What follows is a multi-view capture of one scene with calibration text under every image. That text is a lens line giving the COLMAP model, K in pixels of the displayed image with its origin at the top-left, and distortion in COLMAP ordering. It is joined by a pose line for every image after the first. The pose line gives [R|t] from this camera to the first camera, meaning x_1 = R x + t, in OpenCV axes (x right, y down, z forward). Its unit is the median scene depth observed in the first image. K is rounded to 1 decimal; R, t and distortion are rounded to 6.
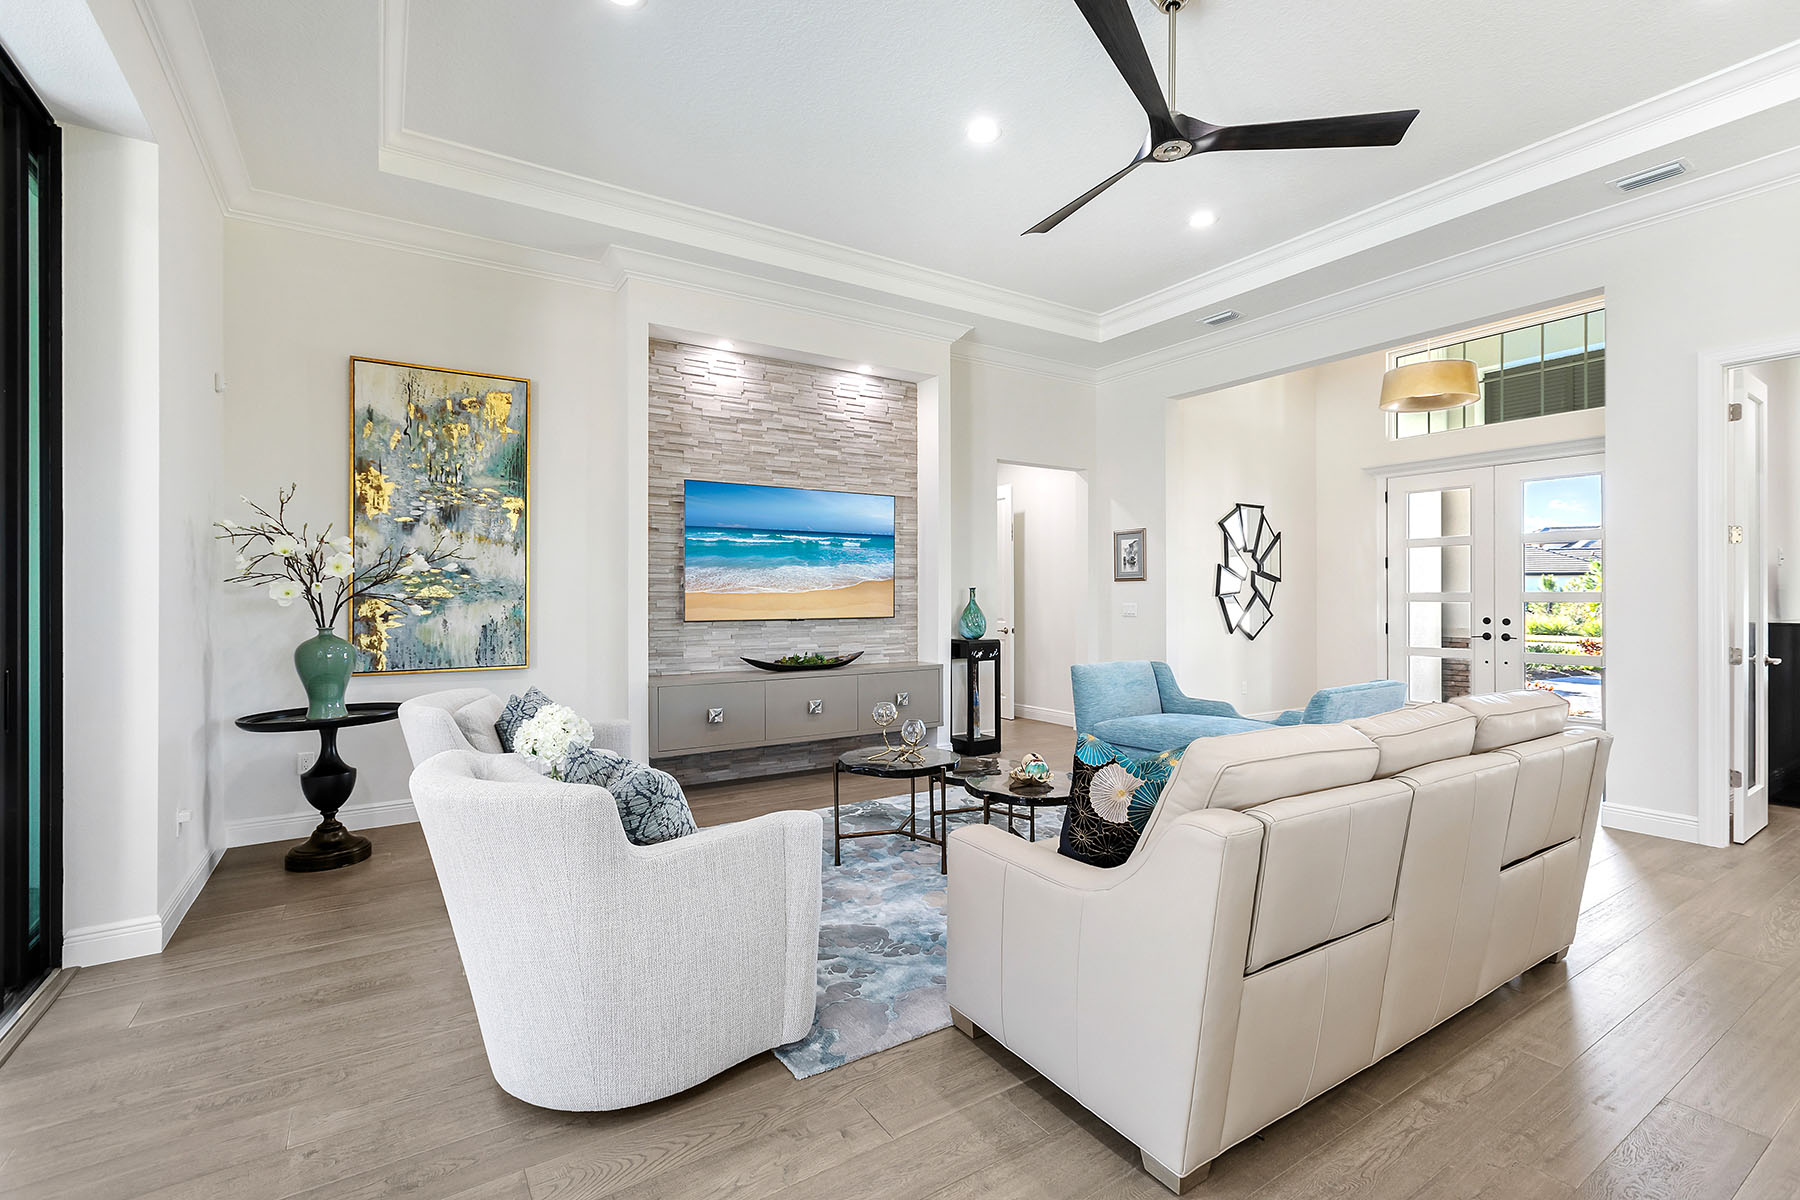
lens RADIAL K [[804.6, 0, 902.6], [0, 804.6, 591.1], [0, 0, 1]] dist [0.002357, -0.002263]
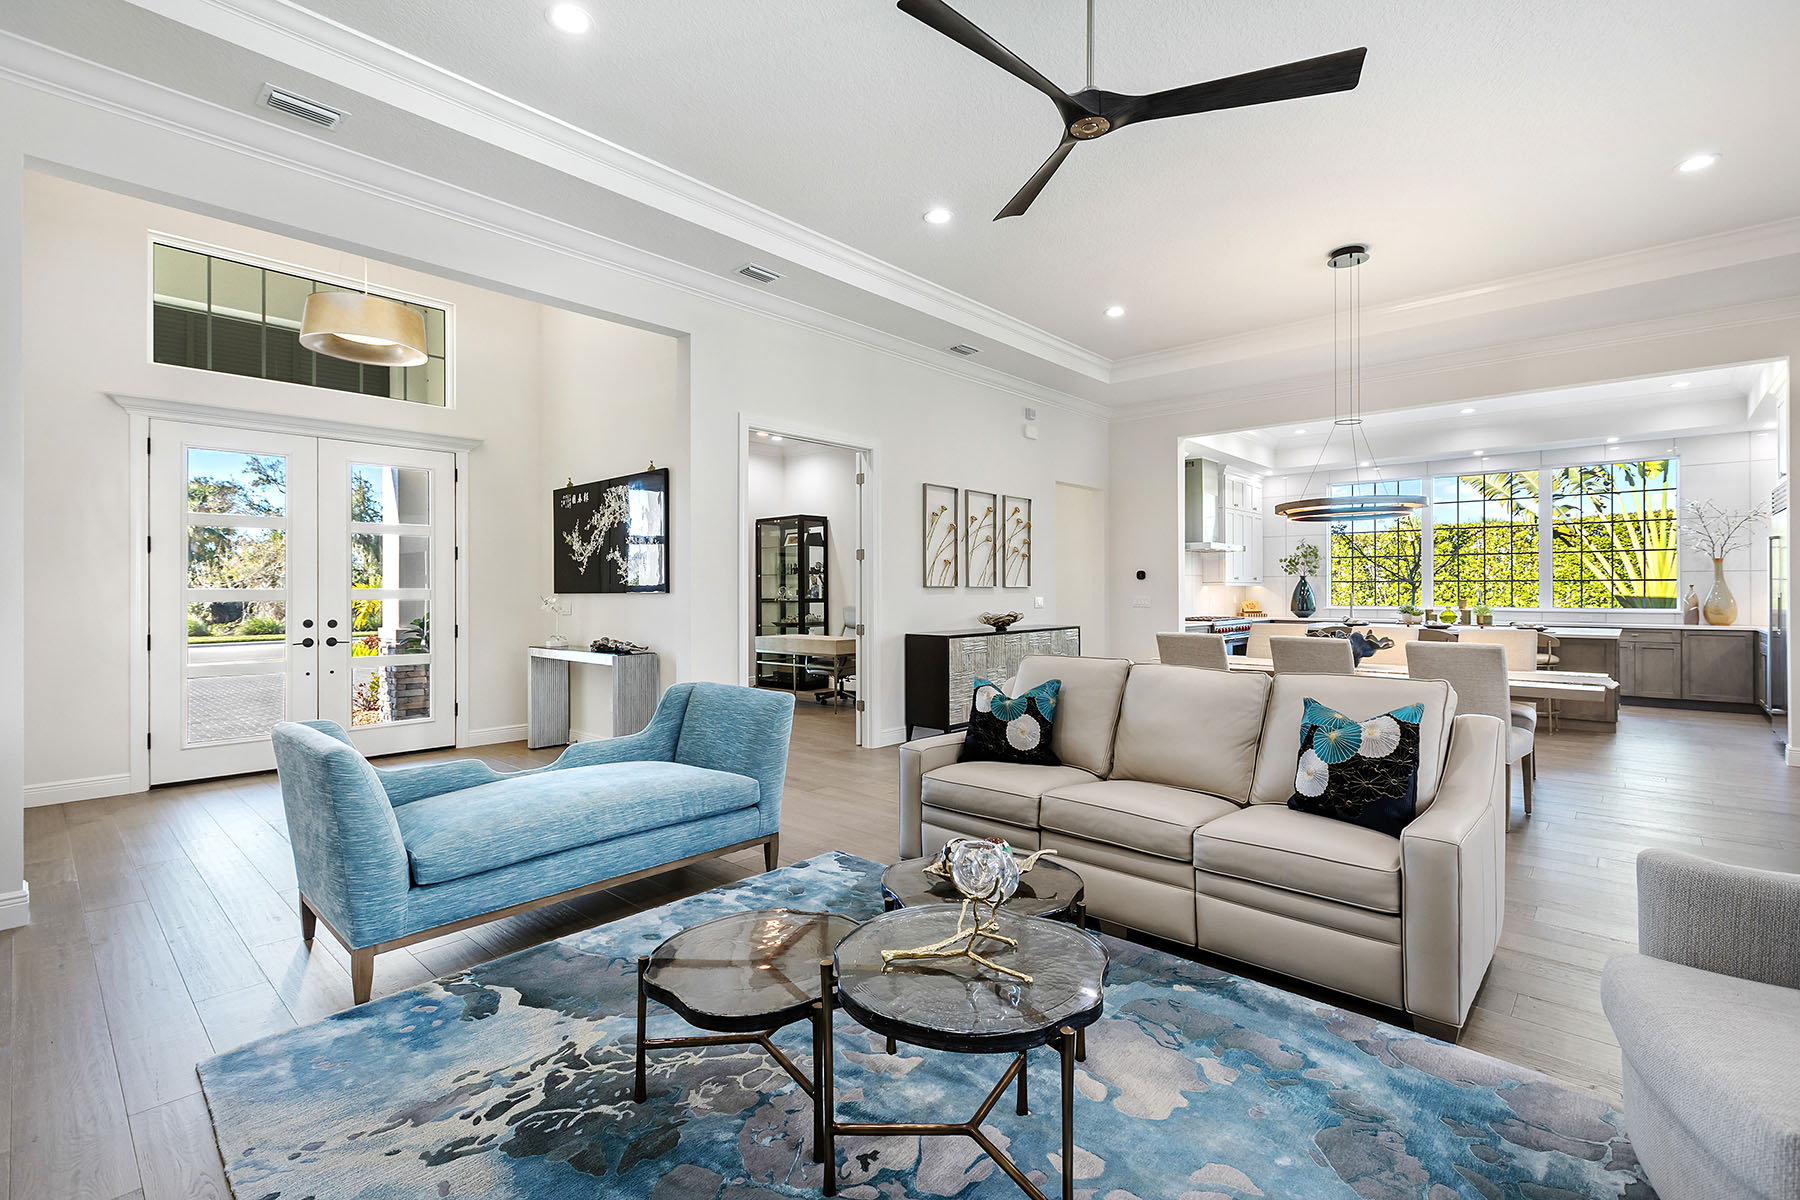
lens RADIAL K [[804.6, 0, 901.8], [0, 804.6, 587.7], [0, 0, 1]] dist [0.002357, -0.002263]
pose [[-0.257087, 0.005400, 0.966373, -0.280913], [-0.001525, 0.999981, -0.005994, 0.005165], [-0.966387, -0.003015, -0.257074, 0.770327]]
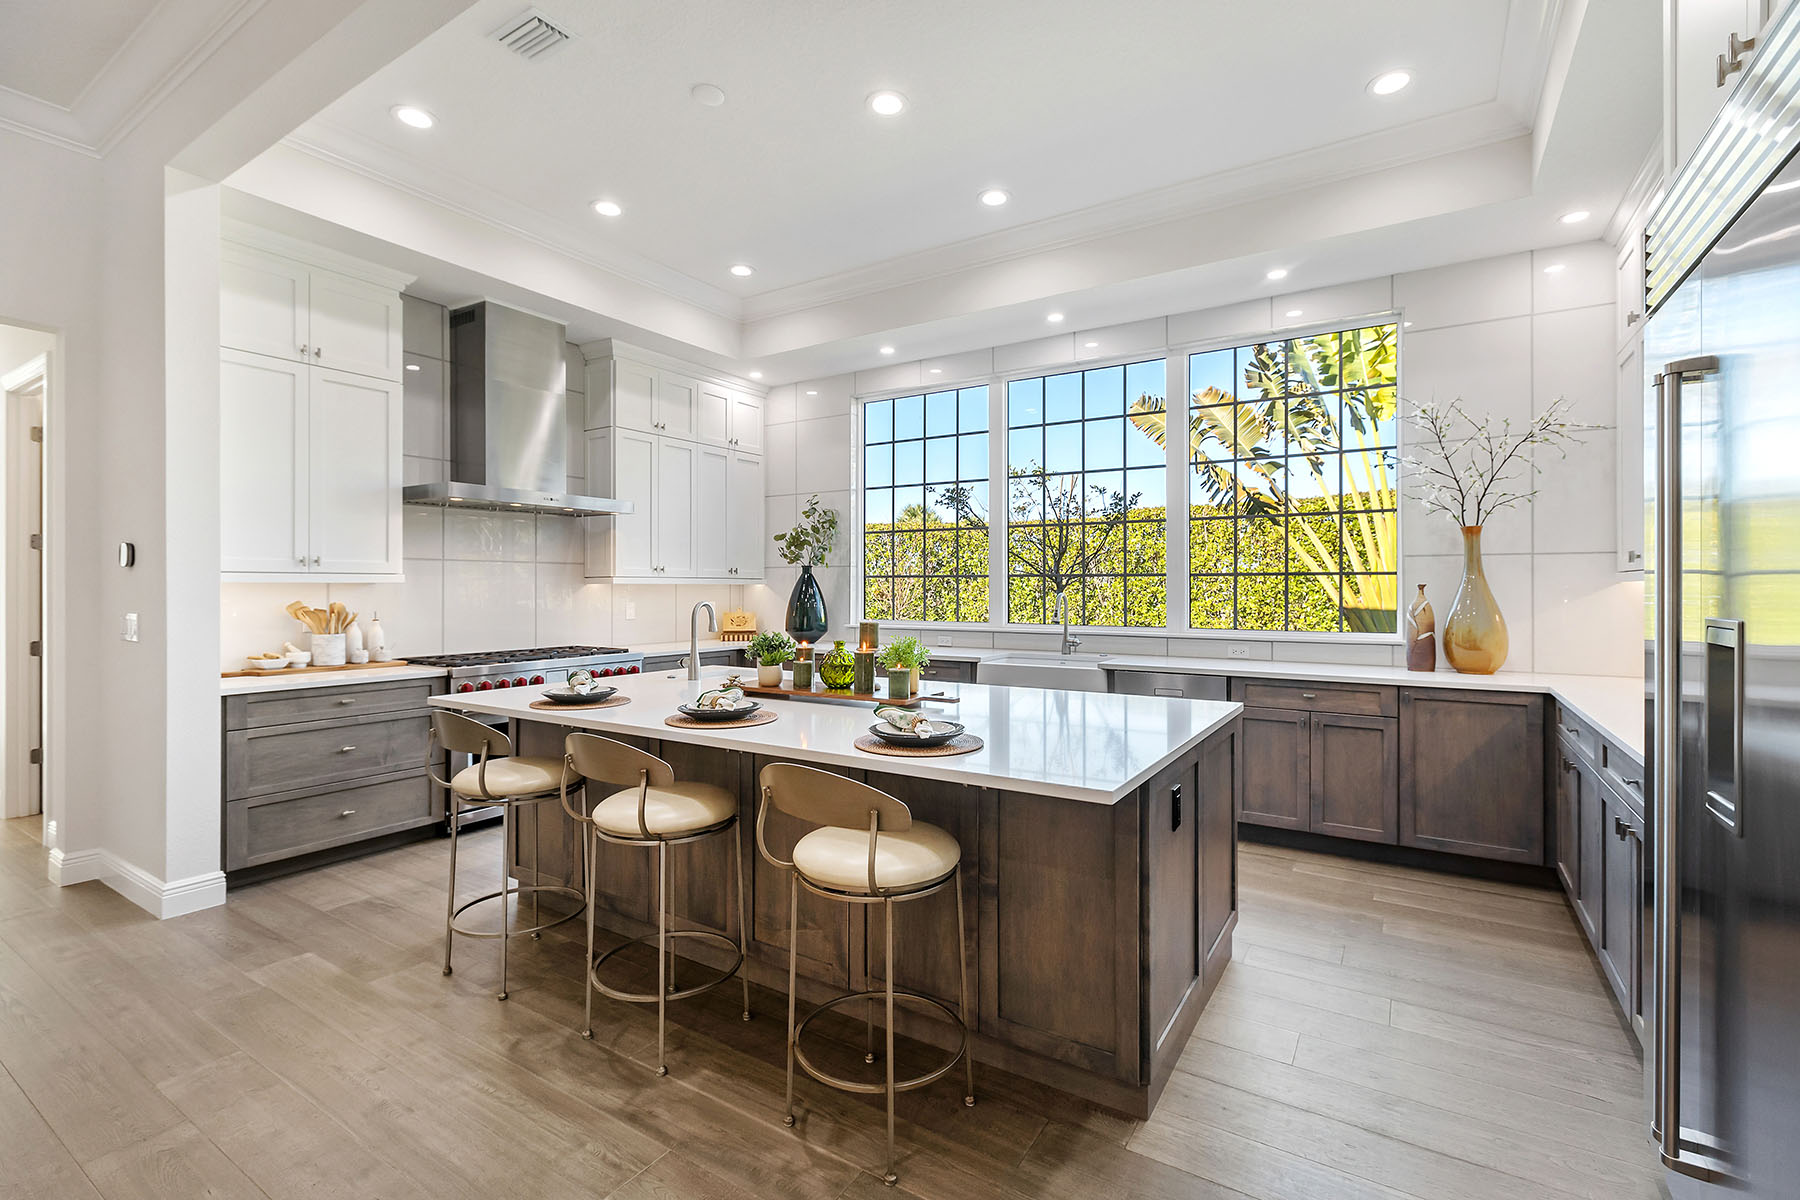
lens RADIAL K [[804.6, 0, 899.2], [0, 804.6, 583.1], [0, 0, 1]] dist [0.002357, -0.002263]
pose [[-0.419379, 0.005812, 0.907793, 0.367064], [-0.002690, 0.999967, -0.007645, -0.006580], [-0.907807, -0.005648, -0.419349, -0.369687]]
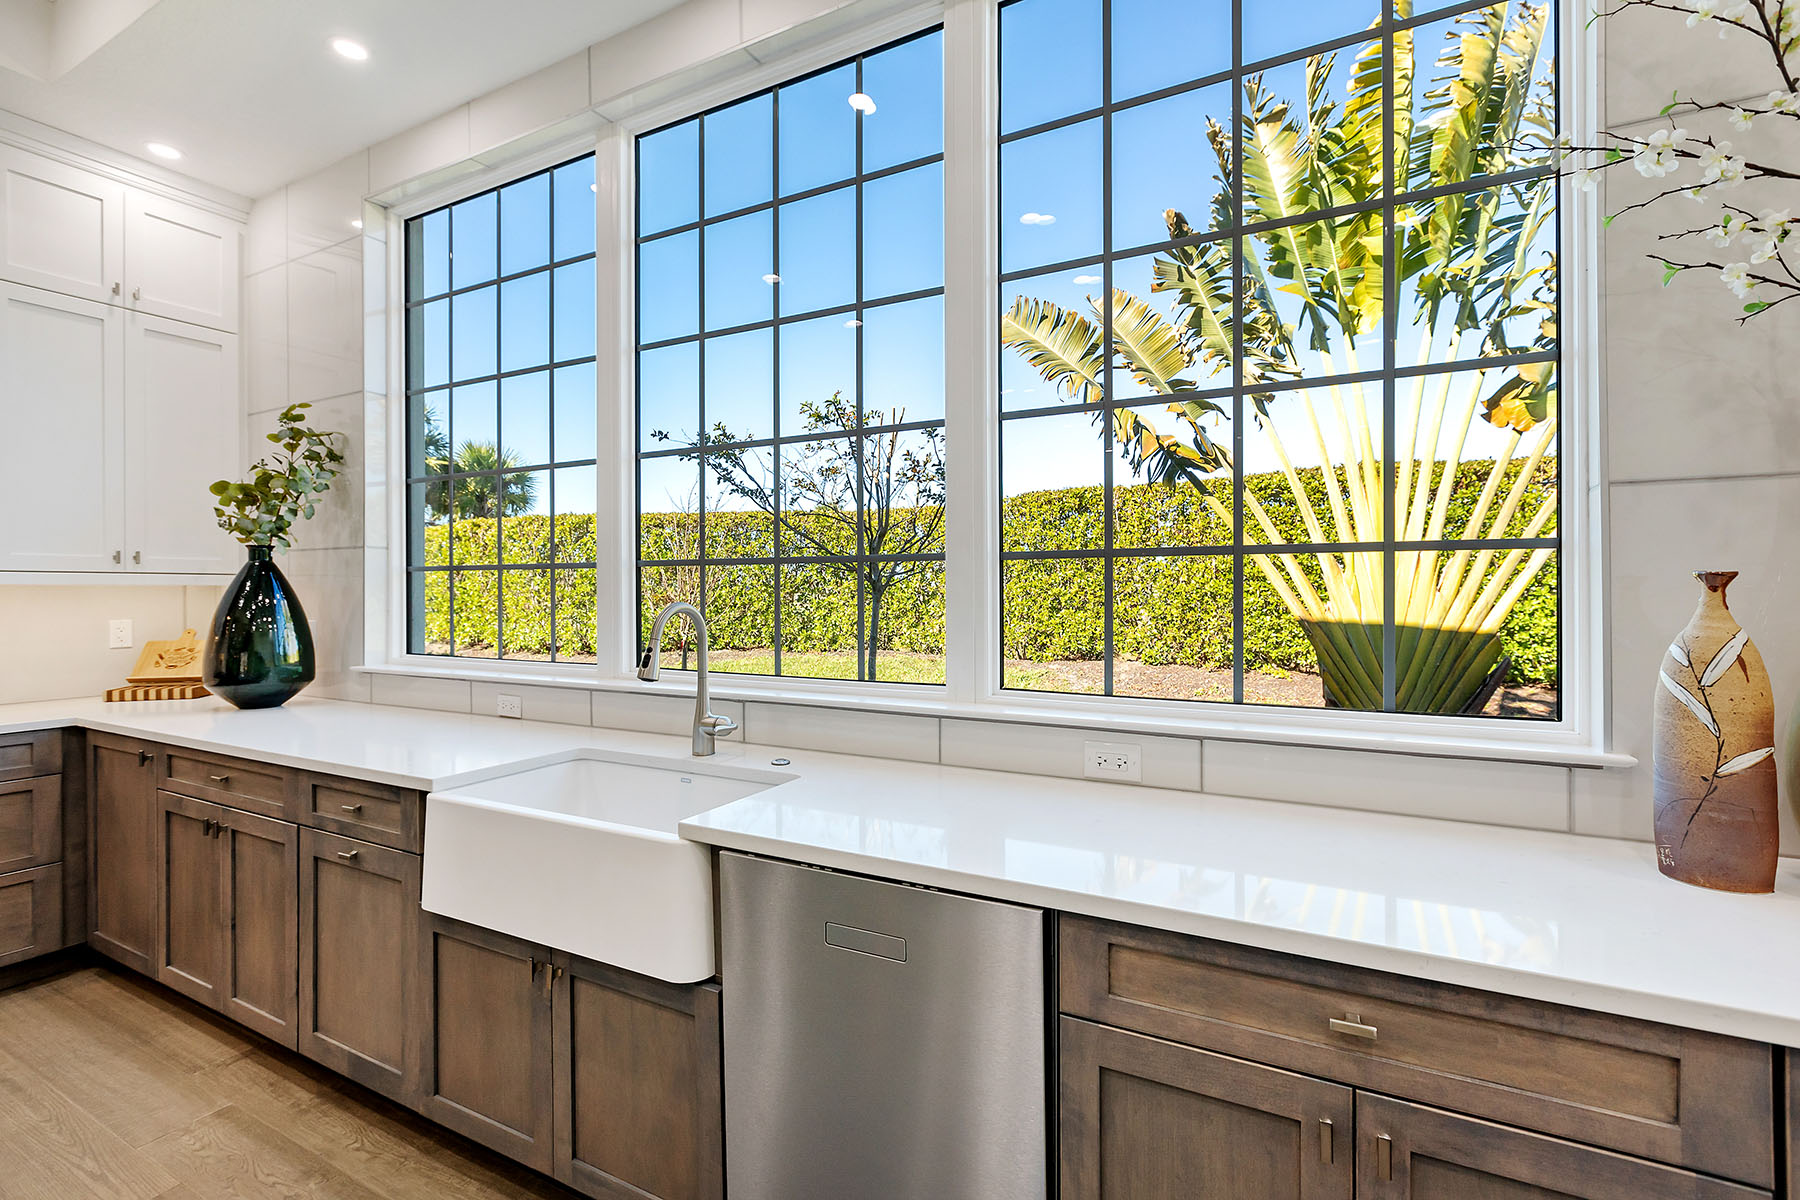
lens RADIAL K [[804.6, 0, 897.5], [0, 804.6, 591.1], [0, 0, 1]] dist [0.002357, -0.002263]
pose [[-0.488688, 0.001041, 0.872458, 0.746513], [0.000140, 0.999999, -0.001115, -0.007253], [-0.872459, -0.000423, -0.488688, -0.814036]]
